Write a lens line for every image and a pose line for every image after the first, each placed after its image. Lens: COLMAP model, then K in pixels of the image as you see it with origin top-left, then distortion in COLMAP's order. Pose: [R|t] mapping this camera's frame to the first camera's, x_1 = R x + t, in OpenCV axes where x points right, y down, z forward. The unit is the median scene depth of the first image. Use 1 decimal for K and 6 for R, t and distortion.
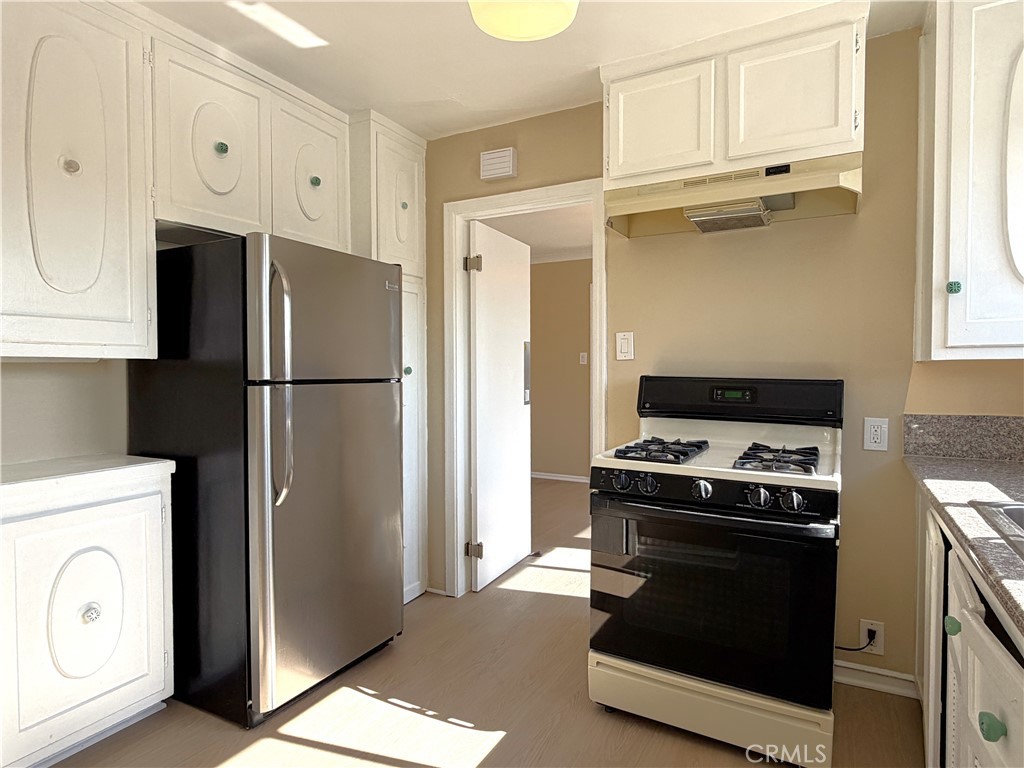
lens RADIAL K [[579.1, 0, 513.8], [0, 579.1, 385.7], [0, 0, 1]] dist [-0.006449, -0.002668]
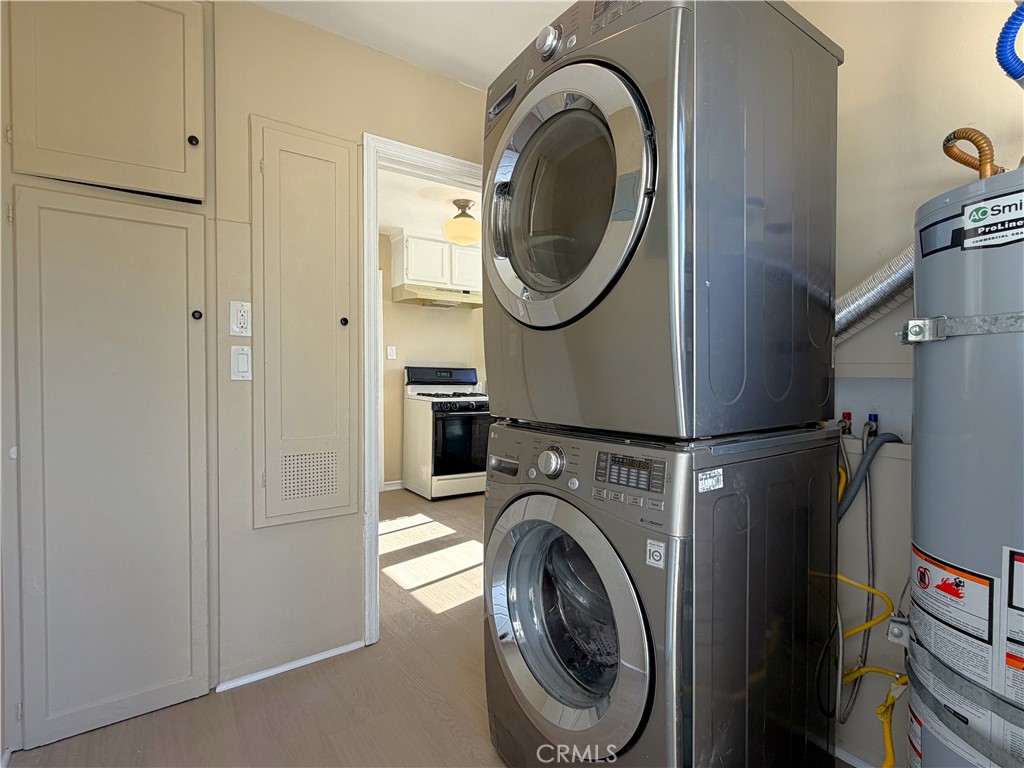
lens RADIAL K [[499.3, 0, 515.5], [0, 499.3, 381.3], [0, 0, 1]] dist [-0.002128, -0.000361]
pose [[0.447985, -0.013784, 0.893935, -1.474414], [0.019475, 0.999794, 0.005656, 0.041520], [-0.893829, 0.014875, 0.448161, -0.257551]]
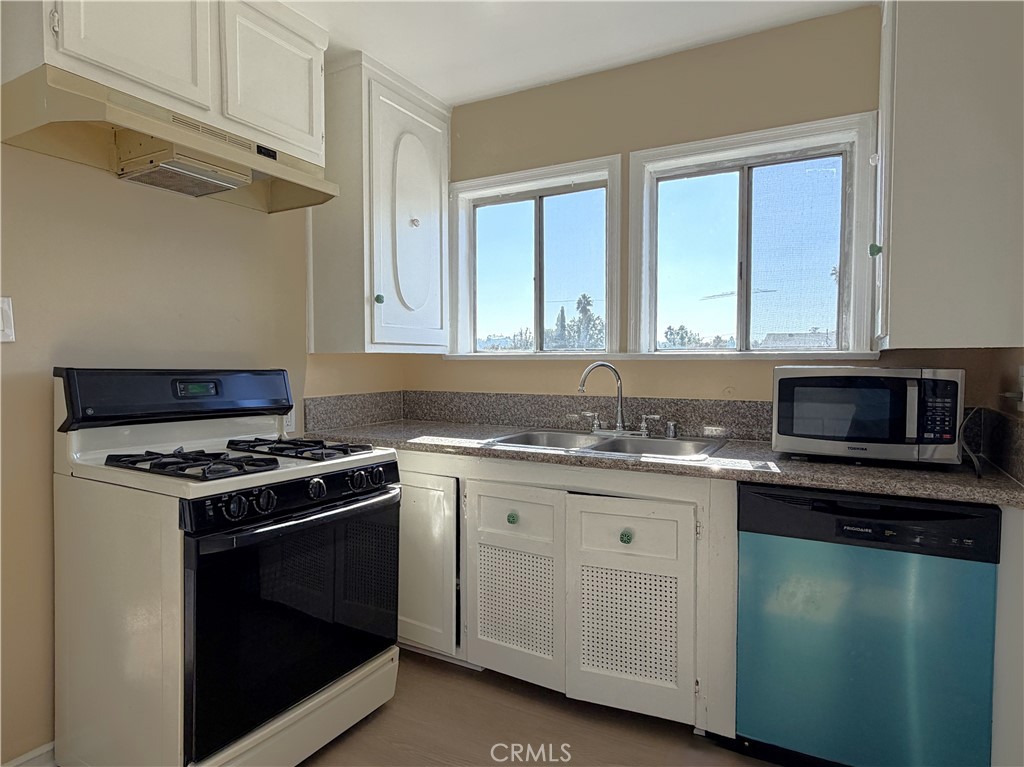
lens RADIAL K [[579.1, 0, 513.8], [0, 579.1, 385.2], [0, 0, 1]] dist [-0.006449, -0.002668]
pose [[0.007321, -0.037509, 0.999269, -0.483816], [0.024165, 0.999011, 0.037322, -0.010153], [-0.999681, 0.023875, 0.008220, 0.548697]]
